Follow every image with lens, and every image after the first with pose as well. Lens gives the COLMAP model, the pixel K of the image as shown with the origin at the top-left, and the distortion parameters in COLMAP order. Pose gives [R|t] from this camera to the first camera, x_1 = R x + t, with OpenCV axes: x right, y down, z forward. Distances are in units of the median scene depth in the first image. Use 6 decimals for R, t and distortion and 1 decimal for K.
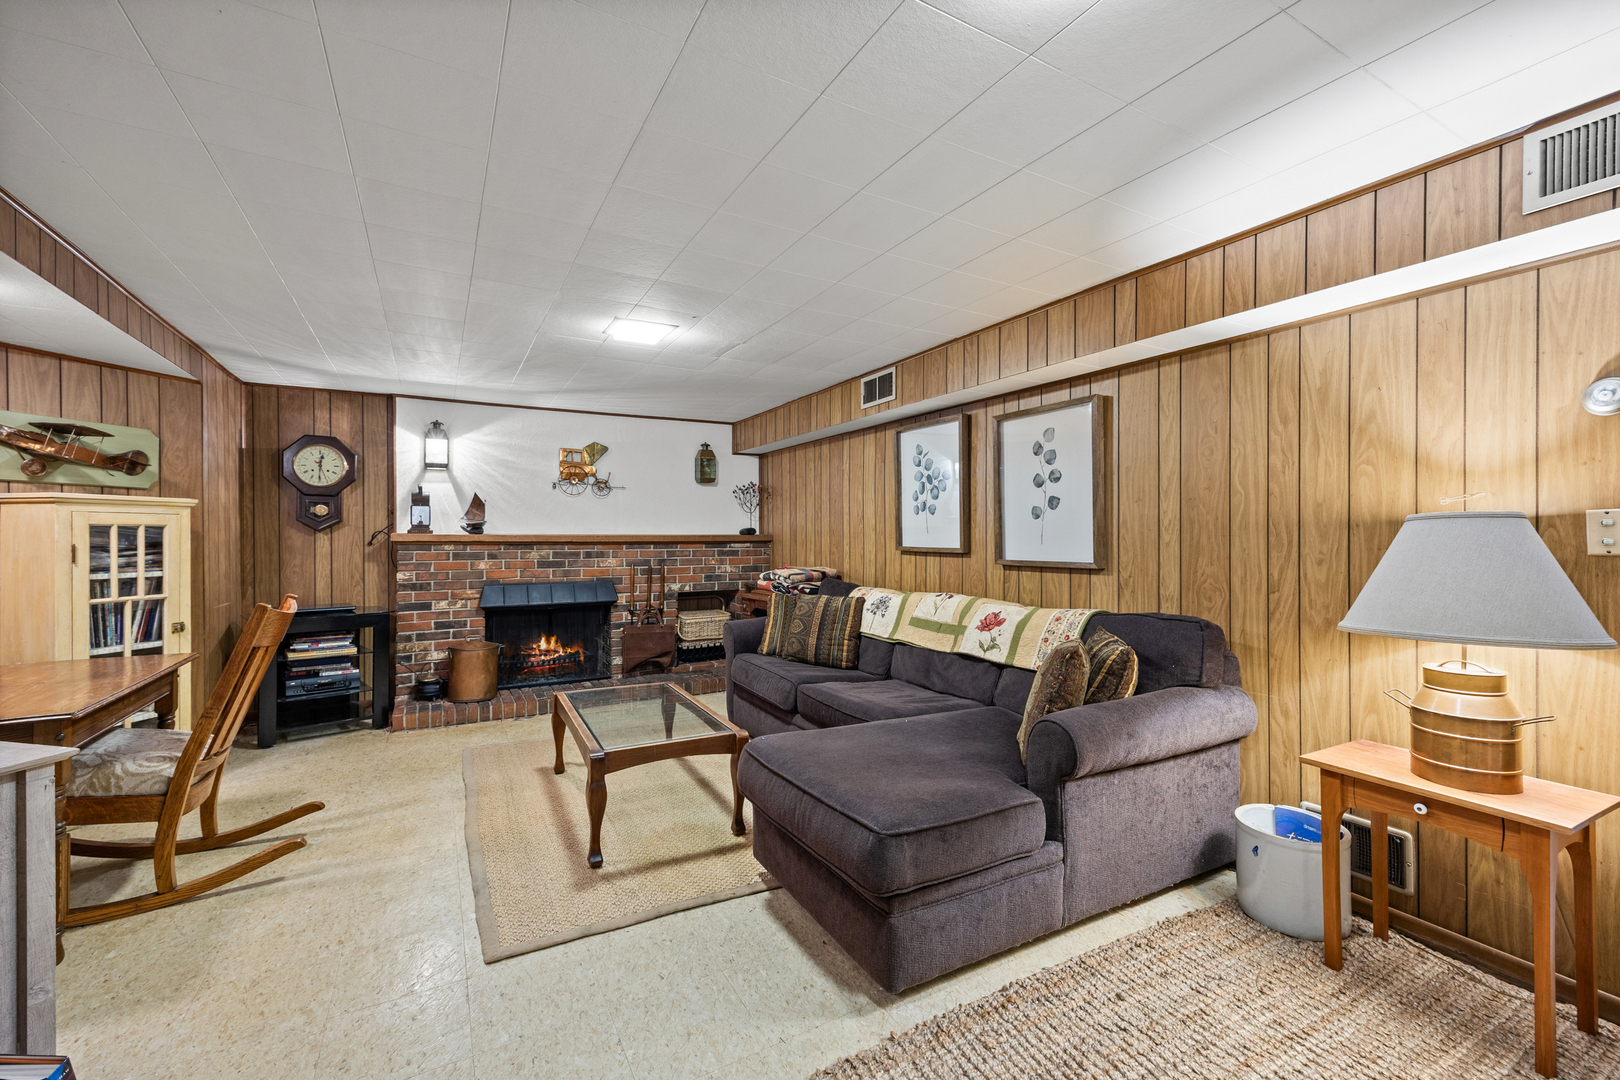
lens RADIAL K [[667.2, 0, 807.0], [0, 667.2, 539.4], [0, 0, 1]] dist [0.004556, -0.000628]
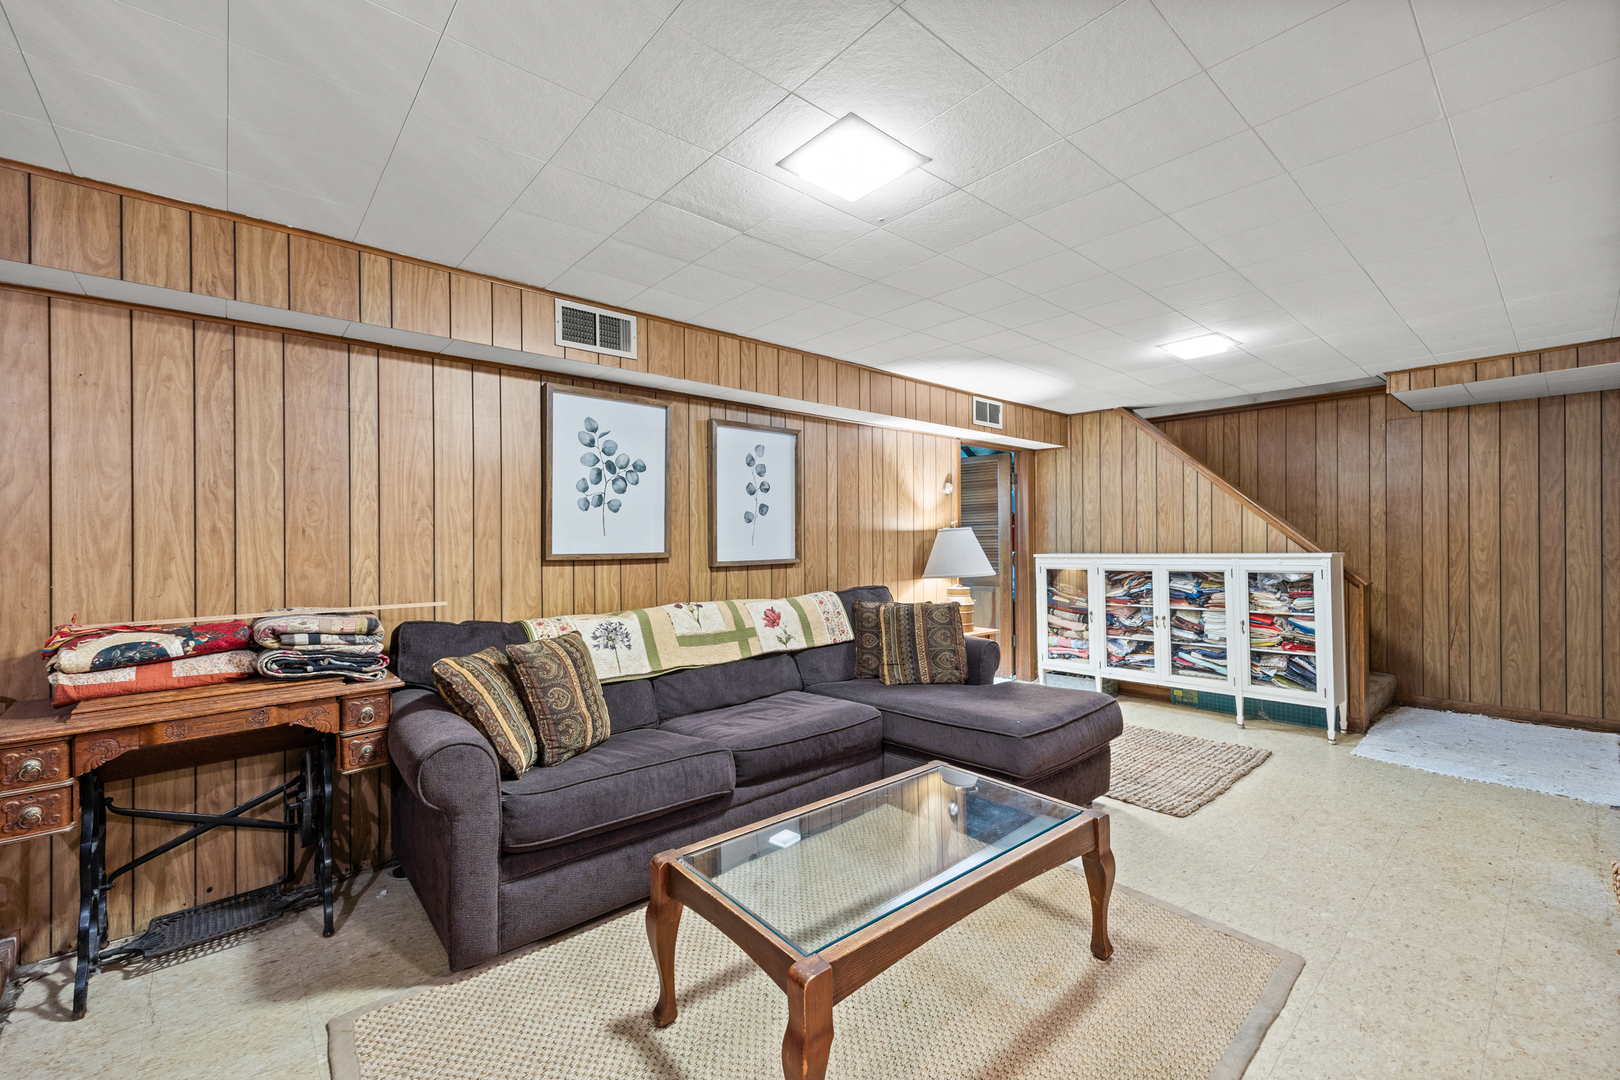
lens RADIAL K [[667.2, 0, 808.9], [0, 667.2, 536.5], [0, 0, 1]] dist [0.004556, -0.000628]
pose [[-0.212222, 0.004208, 0.977212, -0.763187], [0.011760, 0.999929, -0.001752, -0.004795], [-0.977151, 0.011120, -0.212257, 1.130656]]
